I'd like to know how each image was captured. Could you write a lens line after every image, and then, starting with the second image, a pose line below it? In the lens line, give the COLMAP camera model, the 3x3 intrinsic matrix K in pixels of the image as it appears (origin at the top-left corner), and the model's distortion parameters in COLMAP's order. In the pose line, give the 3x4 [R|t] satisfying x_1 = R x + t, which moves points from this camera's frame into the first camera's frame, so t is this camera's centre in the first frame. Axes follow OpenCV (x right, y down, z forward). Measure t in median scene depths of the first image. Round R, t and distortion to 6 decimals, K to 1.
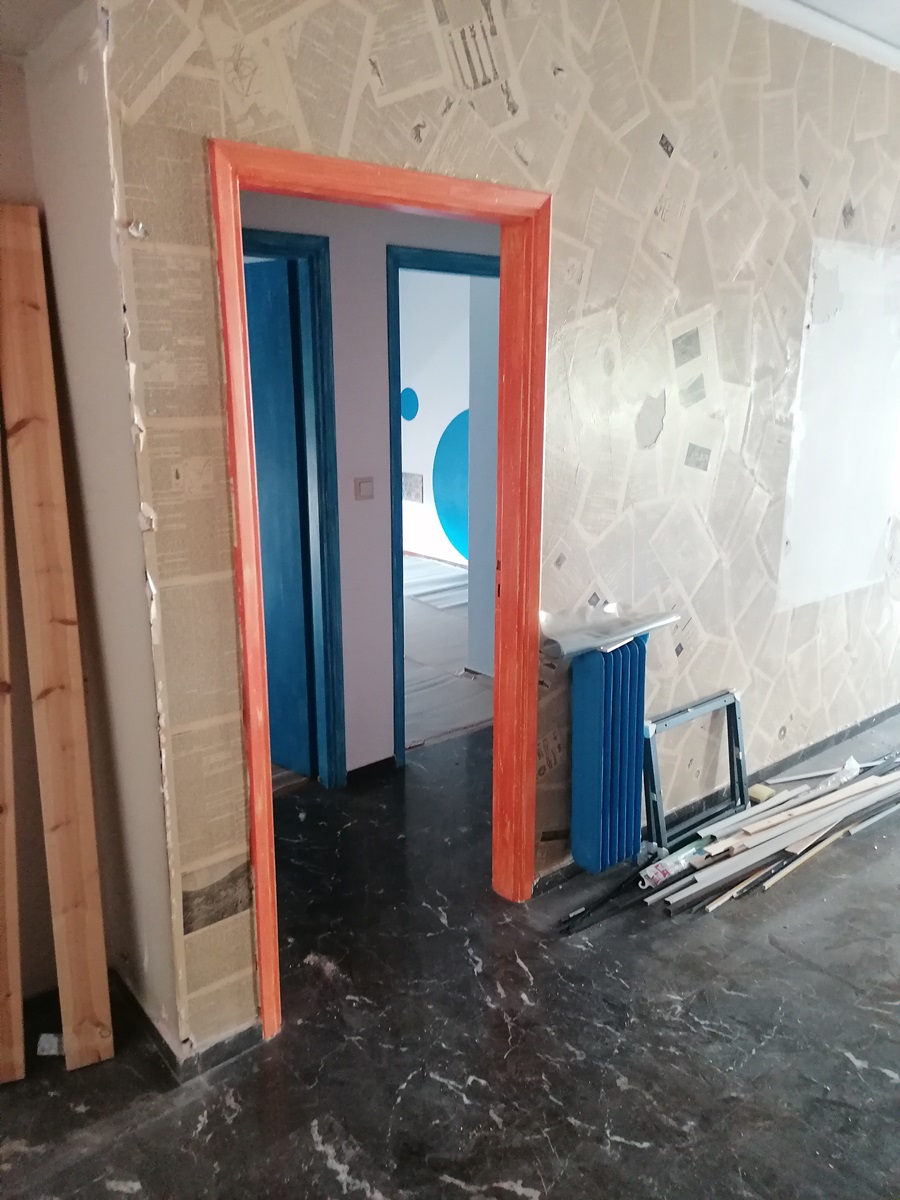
lens RADIAL K [[898.7, 0, 444.3], [0, 898.7, 596.4], [0, 0, 1]] dist [0.115552, -0.157718]
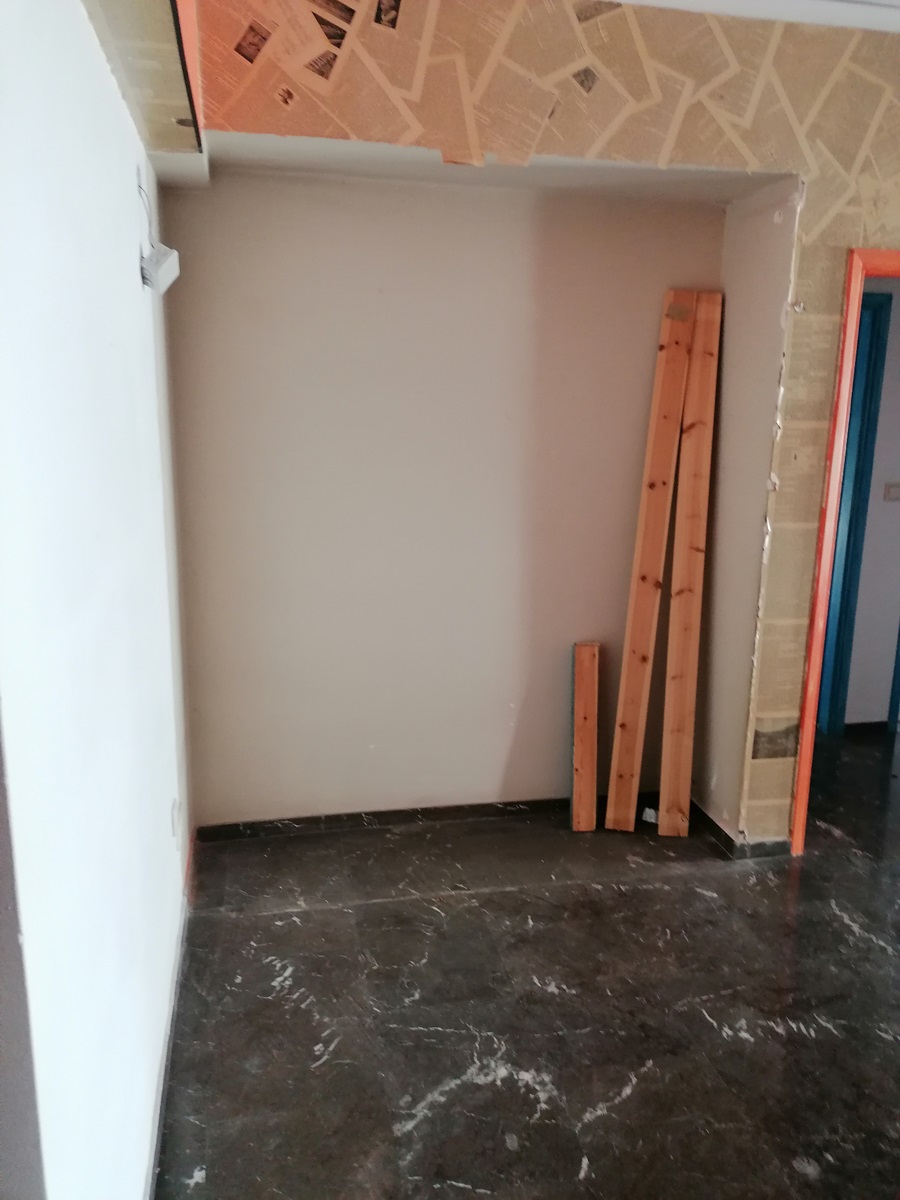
lens RADIAL K [[898.7, 0, 444.3], [0, 898.7, 596.4], [0, 0, 1]] dist [0.115552, -0.157718]
pose [[0.884552, 0.110542, -0.453154, -0.081574], [-0.127991, 0.991744, -0.007912, 0.184049], [0.448538, 0.064998, 0.891397, -0.630099]]
